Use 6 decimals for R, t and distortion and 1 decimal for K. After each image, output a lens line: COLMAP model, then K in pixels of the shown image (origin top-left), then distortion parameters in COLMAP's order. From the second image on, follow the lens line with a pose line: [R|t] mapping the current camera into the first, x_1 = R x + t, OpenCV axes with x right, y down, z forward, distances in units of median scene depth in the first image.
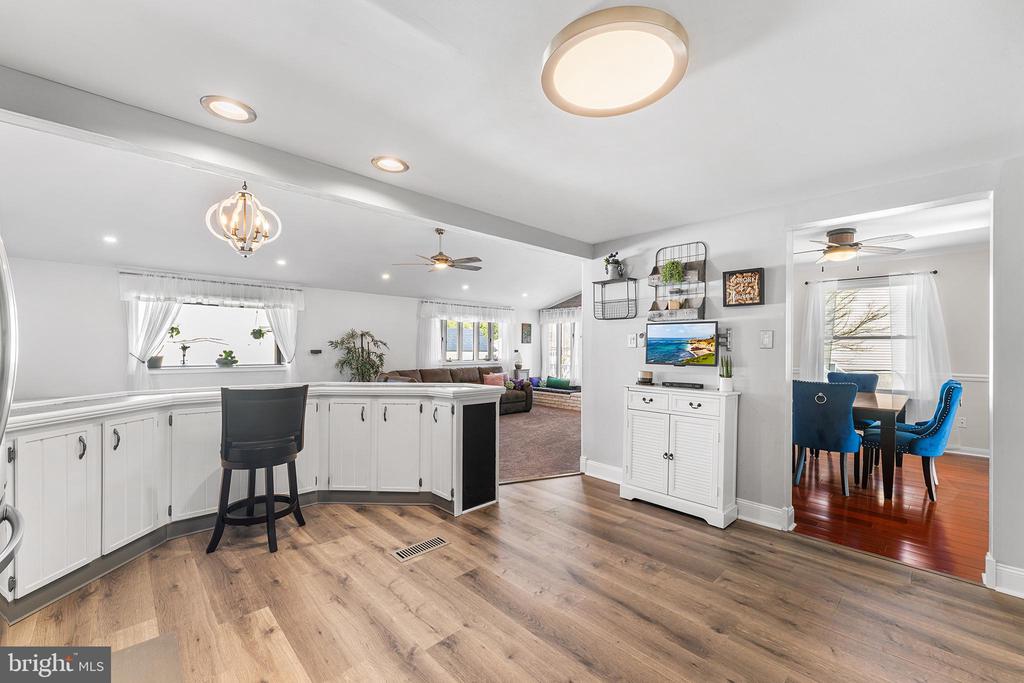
lens RADIAL K [[411.6, 0, 513.6], [0, 411.6, 344.2], [0, 0, 1]] dist [-0.002586, -0.000223]
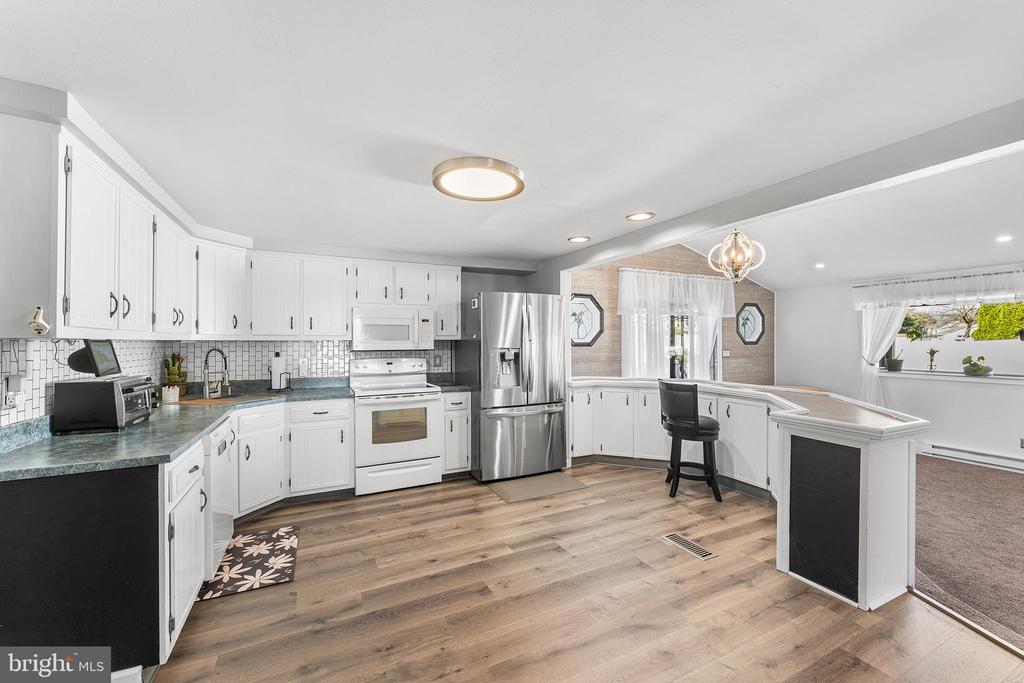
lens RADIAL K [[411.6, 0, 515.6], [0, 411.6, 342.4], [0, 0, 1]] dist [-0.002586, -0.000223]
pose [[-0.296990, -0.005704, -0.954863, 0.640915], [0.004035, 0.999966, -0.007228, -0.017867], [0.954872, -0.005999, -0.296957, 0.613322]]
